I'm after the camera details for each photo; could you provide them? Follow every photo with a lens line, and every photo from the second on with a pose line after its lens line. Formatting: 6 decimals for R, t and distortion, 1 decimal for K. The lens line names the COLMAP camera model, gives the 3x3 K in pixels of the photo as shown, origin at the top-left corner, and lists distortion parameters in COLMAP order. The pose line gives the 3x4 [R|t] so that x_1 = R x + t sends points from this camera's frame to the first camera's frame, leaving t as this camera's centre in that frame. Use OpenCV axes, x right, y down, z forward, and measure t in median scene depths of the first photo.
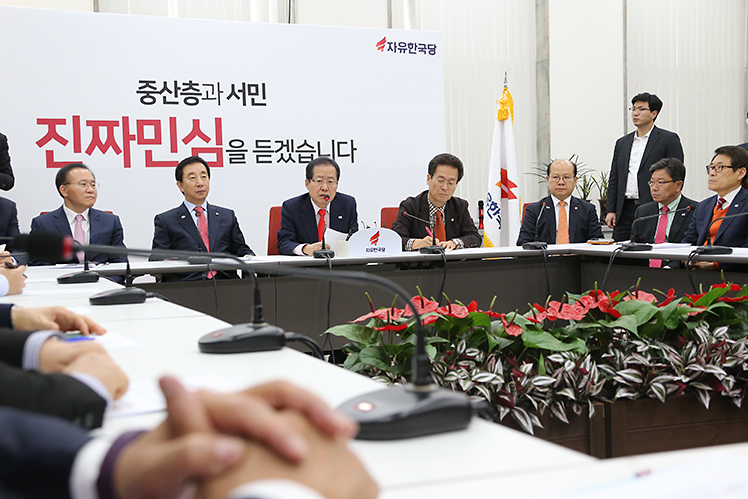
lens RADIAL K [[962.4, 0, 360.7], [0, 962.4, 240.1], [0, 0, 1]] dist [0.076663, 0.069997]
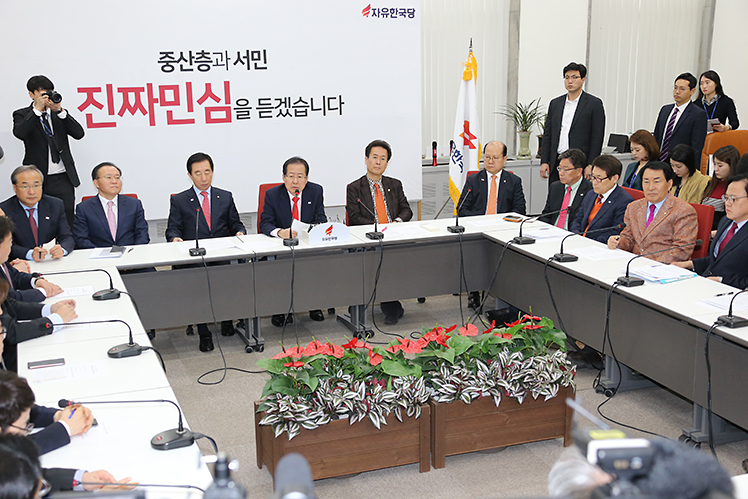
lens RADIAL K [[943.2, 0, 374.0], [0, 943.2, 249.5], [0, 0, 1]] dist [0.103566, 0.080763]
pose [[0.999207, 0.020131, -0.034346, 0.083328], [-0.013041, 0.980636, 0.195403, -0.158732], [0.037615, -0.194800, 0.980121, -0.200467]]
